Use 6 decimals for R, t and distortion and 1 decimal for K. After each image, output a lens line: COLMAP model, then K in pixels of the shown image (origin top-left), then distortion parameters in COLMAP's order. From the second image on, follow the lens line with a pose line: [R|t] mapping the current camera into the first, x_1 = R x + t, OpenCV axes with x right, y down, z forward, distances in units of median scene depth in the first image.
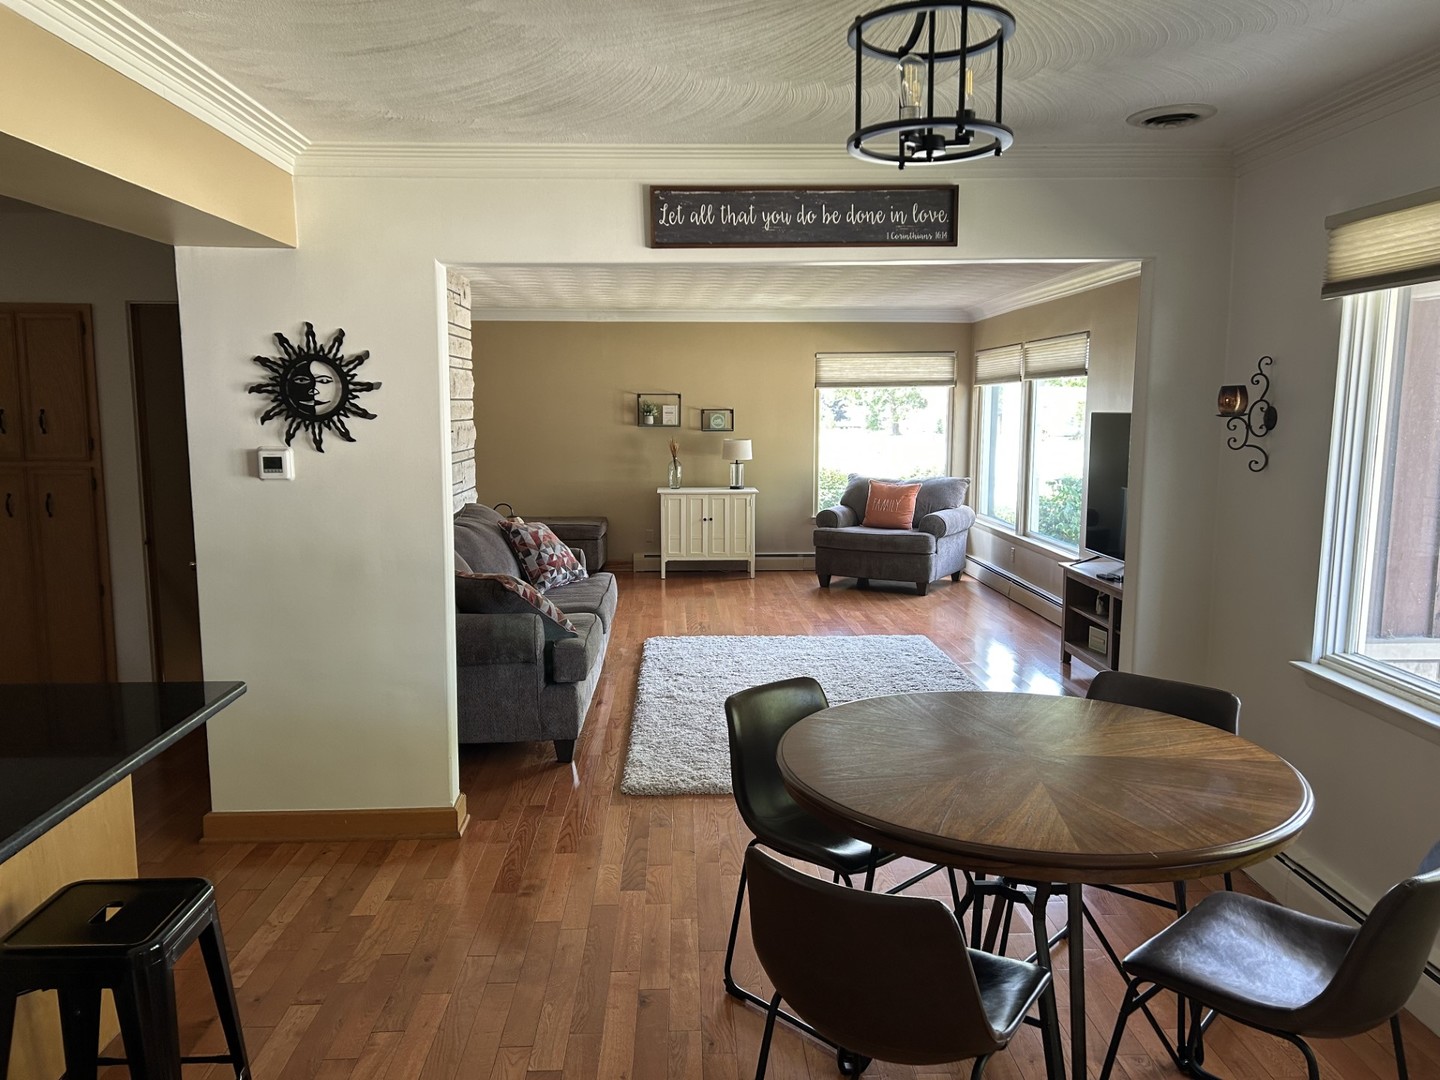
lens RADIAL K [[1076.0, 0, 720.0], [0, 1076.0, 540.0], [0, 0, 1]] dist [0.183434, -0.103155]
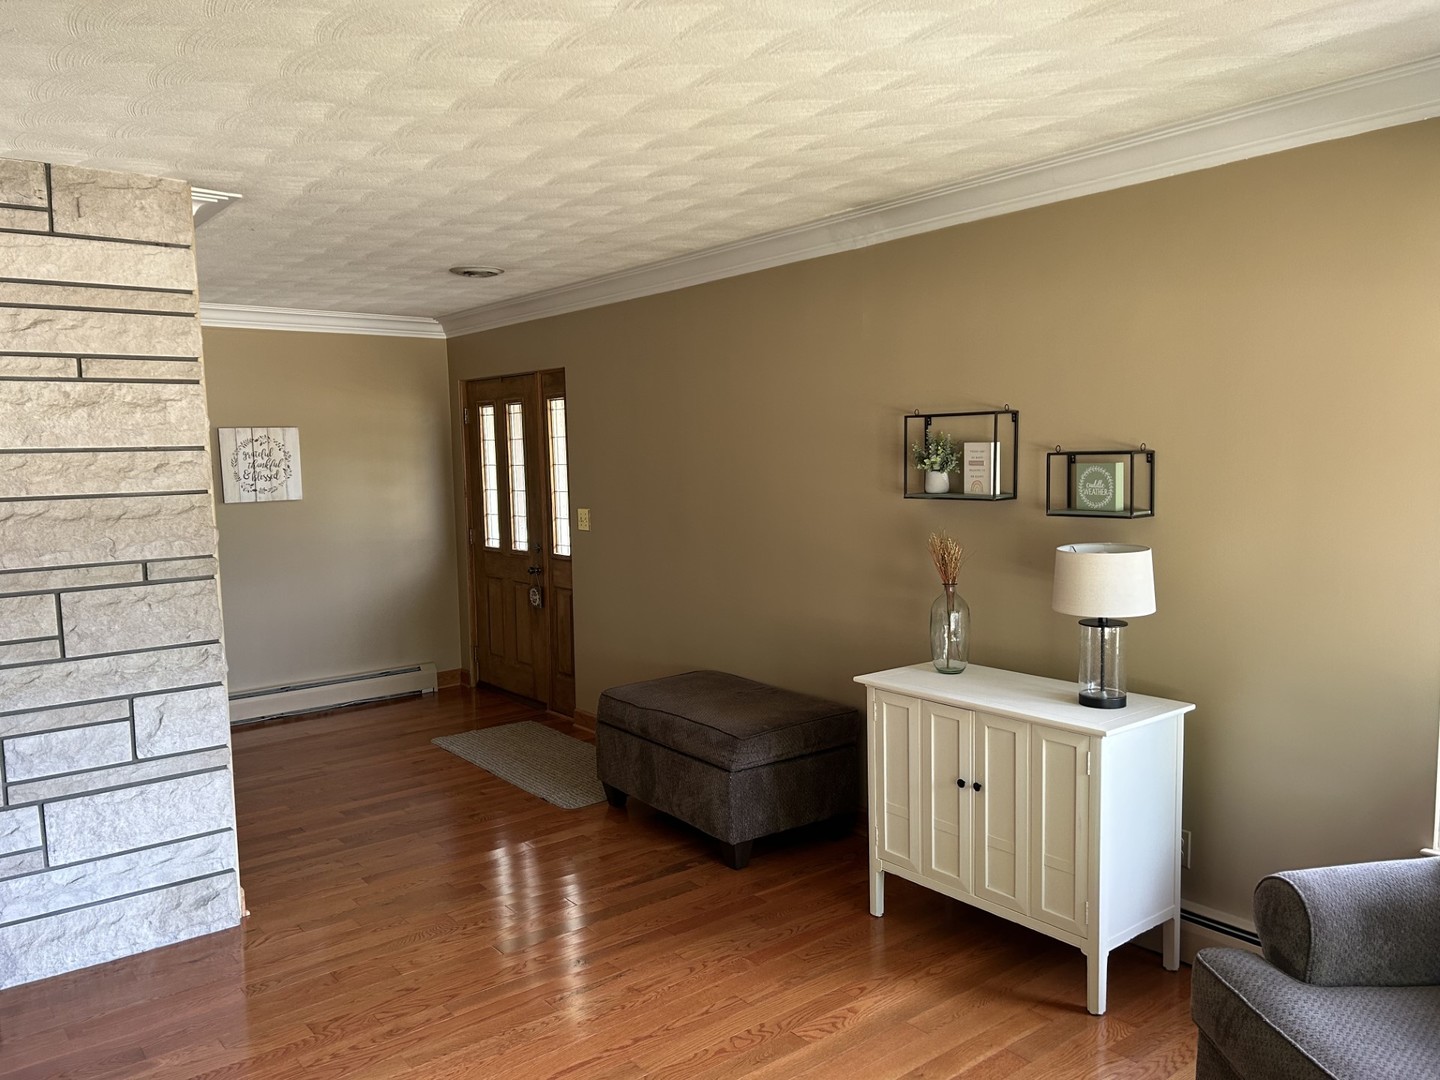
lens RADIAL K [[1078.9, 0, 712.7], [0, 1078.9, 546.8], [0, 0, 1]] dist [0.095489, -0.102436]
pose [[0.582668, 0.062831, -0.810278, 0.217689], [-0.080581, 0.996561, 0.019330, -0.095809], [0.808705, 0.054030, 0.585727, 0.763798]]
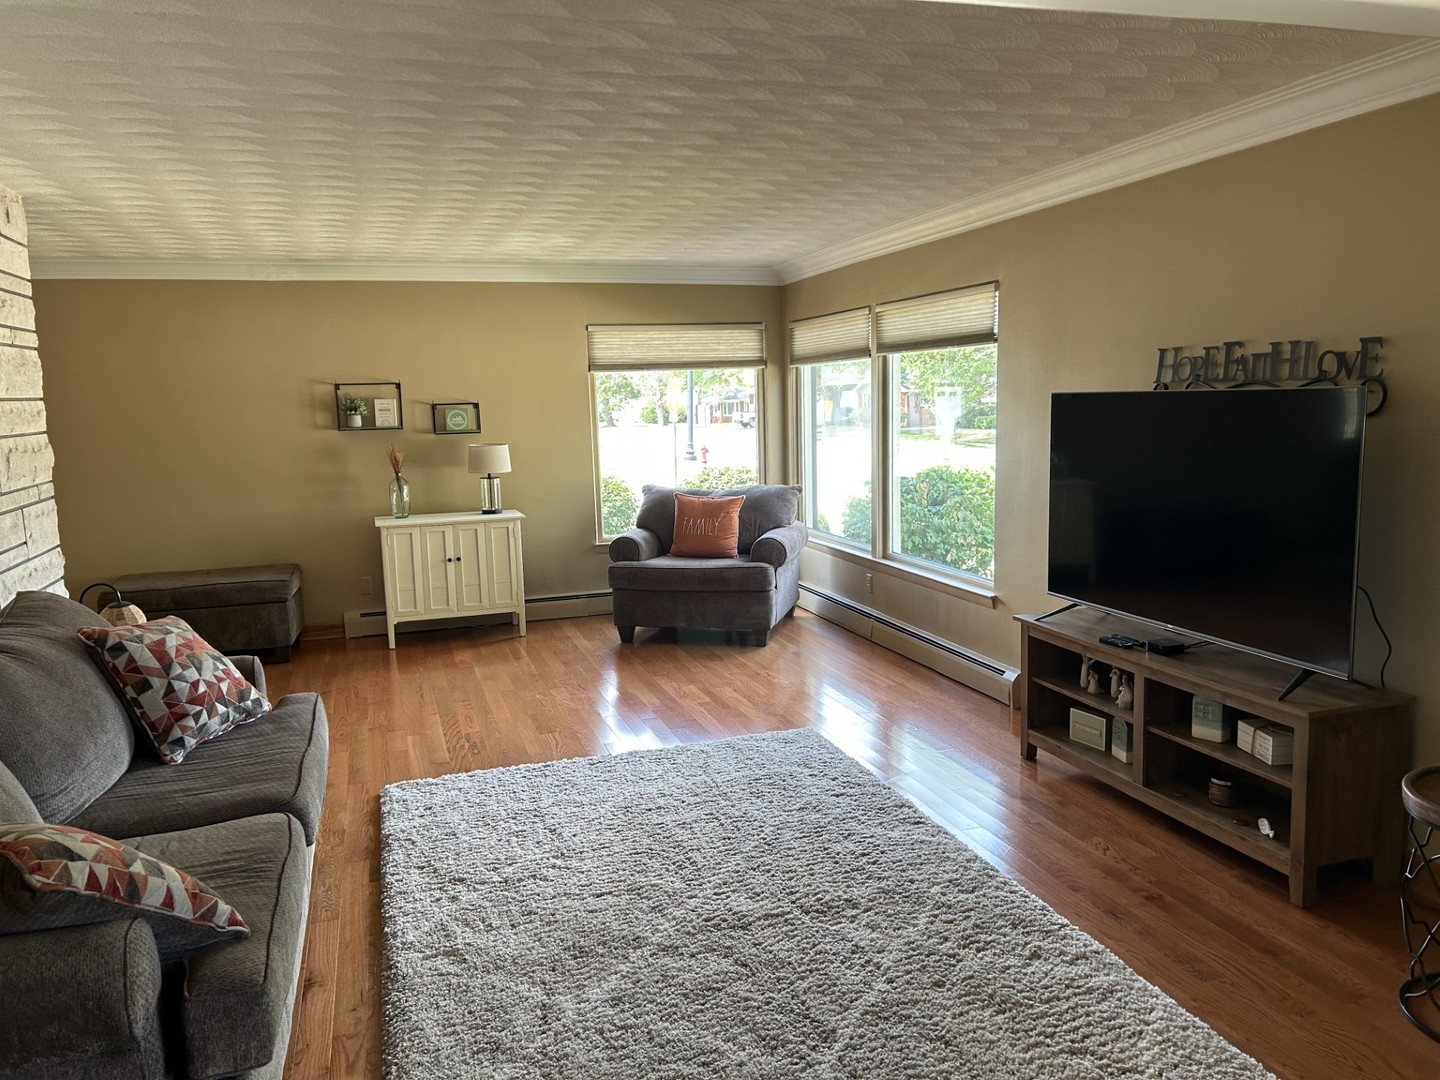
lens RADIAL K [[1078.9, 0, 712.7], [0, 1078.9, 546.8], [0, 0, 1]] dist [0.095489, -0.102436]
pose [[0.965202, -0.063817, 0.253600, -0.028310], [0.060270, 0.997945, 0.021742, -0.033859], [-0.254466, -0.005701, 0.967065, 0.278312]]
